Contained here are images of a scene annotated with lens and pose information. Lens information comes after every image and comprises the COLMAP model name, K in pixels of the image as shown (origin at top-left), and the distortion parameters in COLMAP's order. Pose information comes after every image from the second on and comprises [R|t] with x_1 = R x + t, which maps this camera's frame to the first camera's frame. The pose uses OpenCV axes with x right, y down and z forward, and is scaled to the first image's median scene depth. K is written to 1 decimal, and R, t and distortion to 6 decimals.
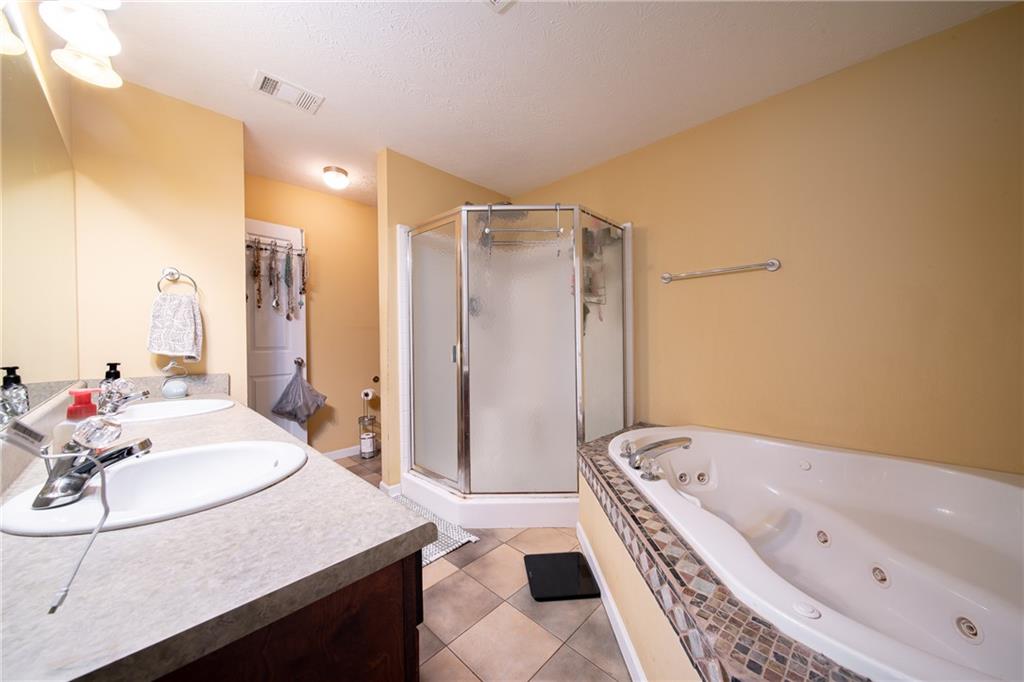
lens RADIAL K [[361.7, 0, 507.5], [0, 361.7, 341.4], [0, 0, 1]] dist [-0.007294, 0.000002]
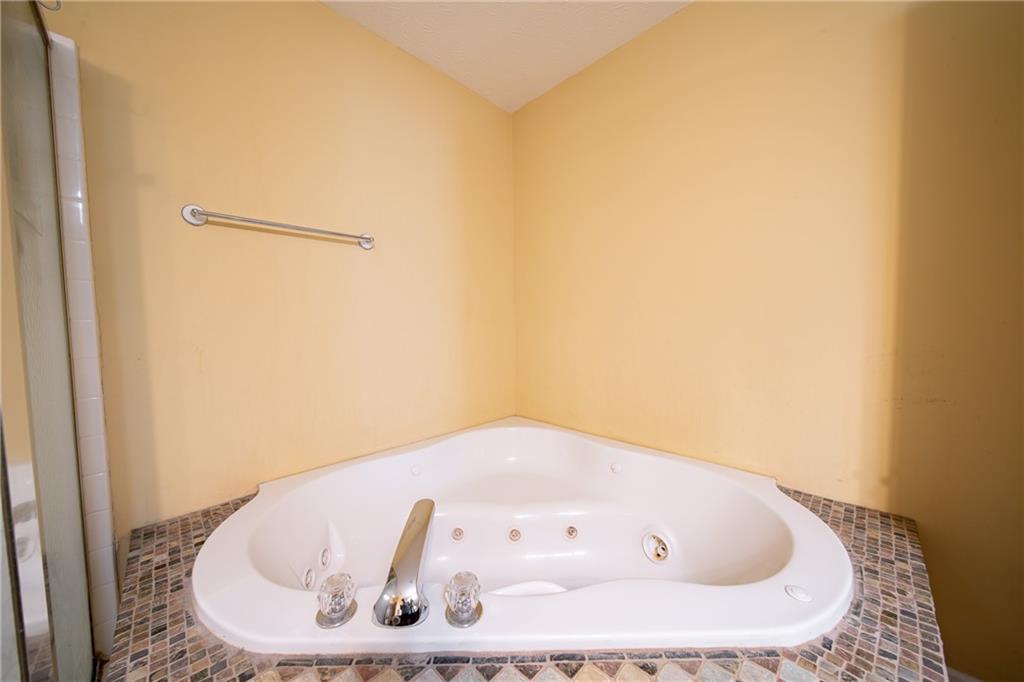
lens RADIAL K [[361.7, 0, 507.5], [0, 361.7, 341.4], [0, 0, 1]] dist [-0.007294, 0.000002]
pose [[0.008679, -0.045125, 0.998944, -0.089692], [0.022293, 0.998742, 0.044922, -0.022280], [-0.999714, 0.021879, 0.009674, 0.928009]]
